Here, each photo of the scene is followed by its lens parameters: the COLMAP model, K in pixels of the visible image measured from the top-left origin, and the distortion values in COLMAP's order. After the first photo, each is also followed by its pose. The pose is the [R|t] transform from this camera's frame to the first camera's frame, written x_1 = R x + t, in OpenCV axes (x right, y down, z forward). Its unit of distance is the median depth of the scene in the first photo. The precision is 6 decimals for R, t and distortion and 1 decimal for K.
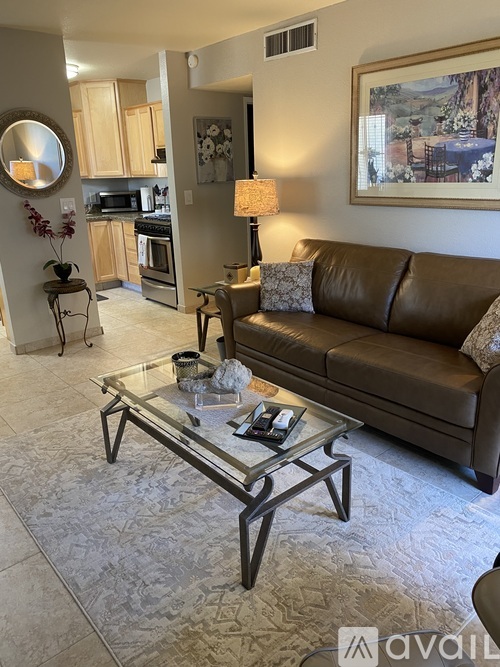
lens RADIAL K [[503.6, 0, 253.9], [0, 503.6, 335.3], [0, 0, 1]] dist [0.009134, -0.003195]
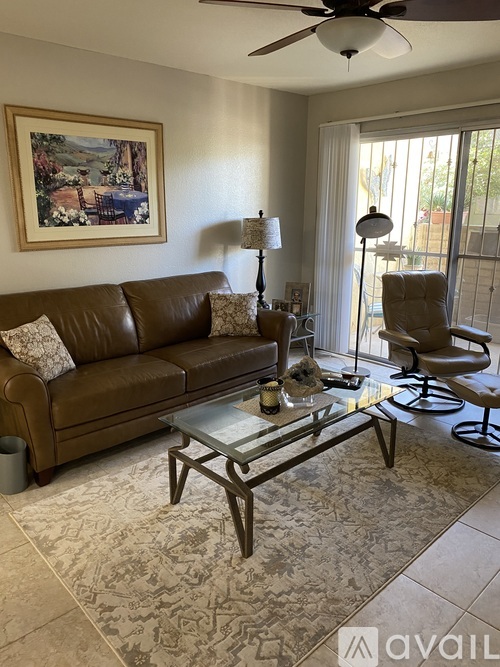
lens RADIAL K [[503.6, 0, 251.5], [0, 503.6, 332.4], [0, 0, 1]] dist [0.009134, -0.003195]
pose [[-0.037588, -0.216549, 0.975548, -0.886613], [0.320823, 0.921943, 0.217011, -0.227864], [-0.946393, 0.321136, 0.034820, 0.750150]]
